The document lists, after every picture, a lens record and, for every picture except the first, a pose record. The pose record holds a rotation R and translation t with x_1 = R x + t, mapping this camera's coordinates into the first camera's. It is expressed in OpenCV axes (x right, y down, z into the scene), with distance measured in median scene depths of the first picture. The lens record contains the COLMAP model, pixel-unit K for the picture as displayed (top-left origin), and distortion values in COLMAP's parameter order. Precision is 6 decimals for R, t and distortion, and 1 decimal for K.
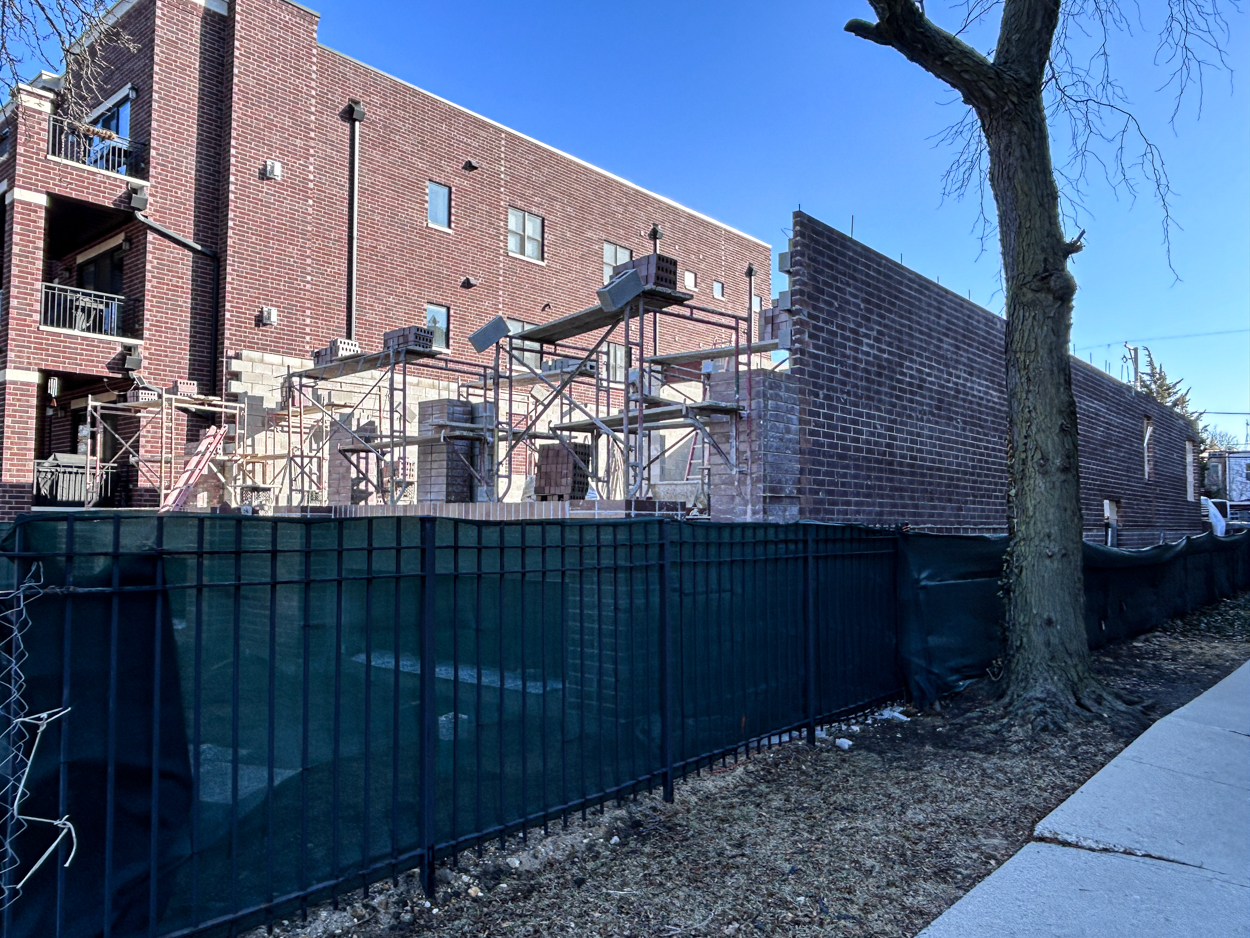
lens RADIAL K [[908.2, 0, 624.6], [0, 908.2, 470.2], [0, 0, 1]] dist [0.000825, -0.005615]
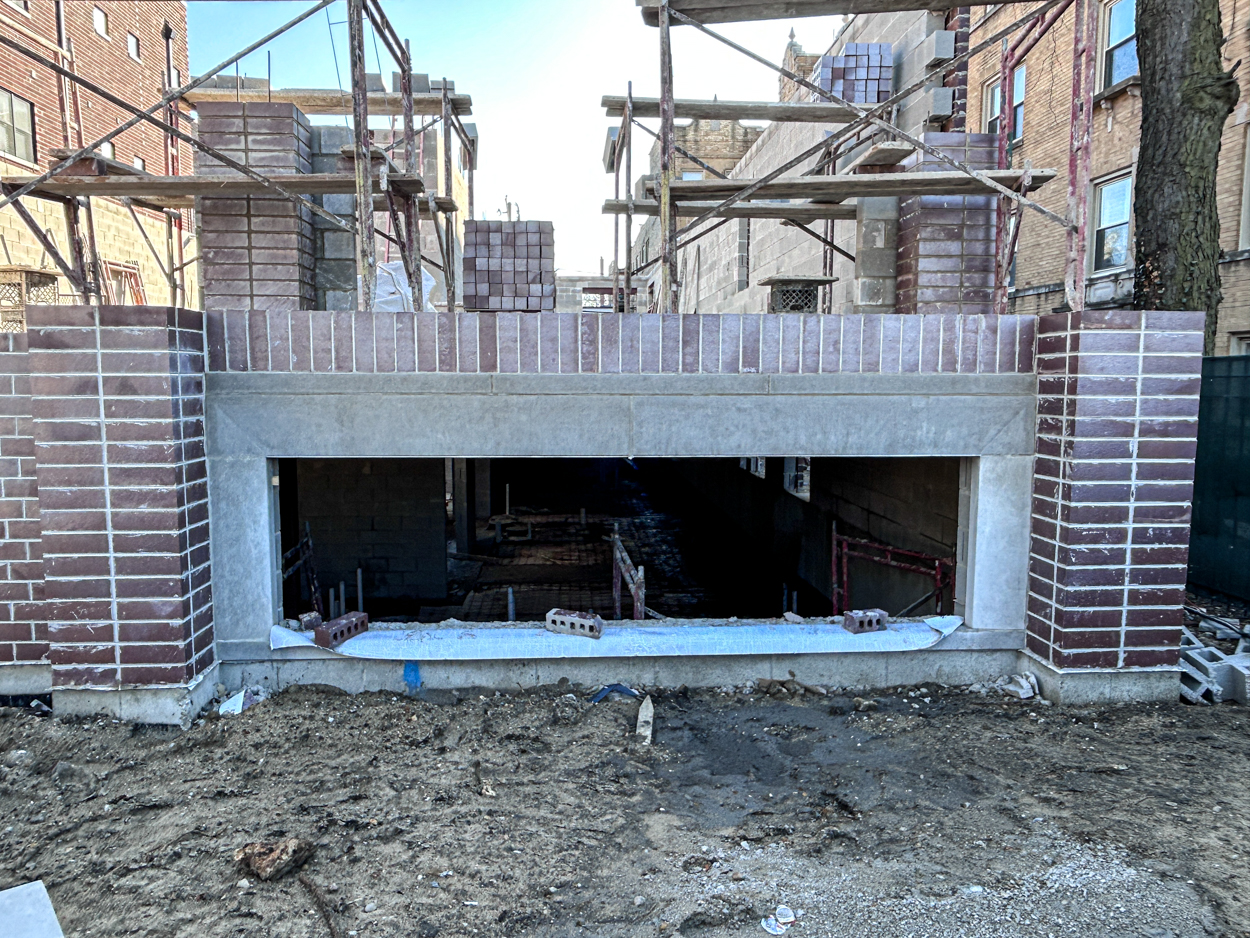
lens RADIAL K [[908.2, 0, 625.2], [0, 908.2, 470.5], [0, 0, 1]] dist [0.000825, -0.005615]
pose [[0.725131, -0.074265, 0.684594, -0.234352], [-0.040905, 0.987766, 0.150481, 0.020764], [-0.687395, -0.137122, 0.713222, 0.282126]]
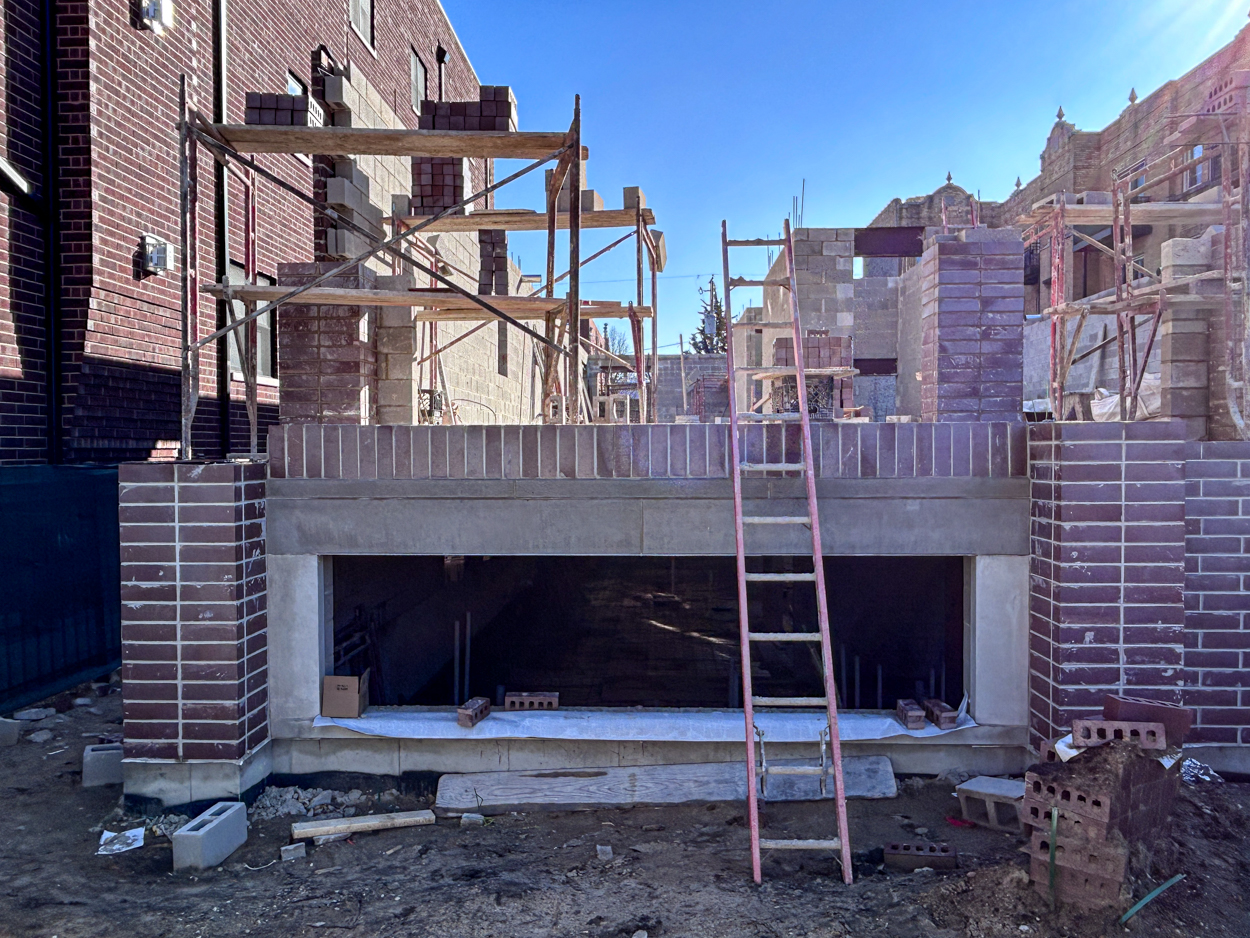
lens RADIAL K [[908.2, 0, 626.1], [0, 908.2, 465.1], [0, 0, 1]] dist [0.000825, -0.005615]
pose [[0.781397, -0.019946, 0.623716, -0.498794], [-0.030416, 0.997084, 0.069991, 0.024552], [-0.623293, -0.073662, 0.778511, 0.506677]]
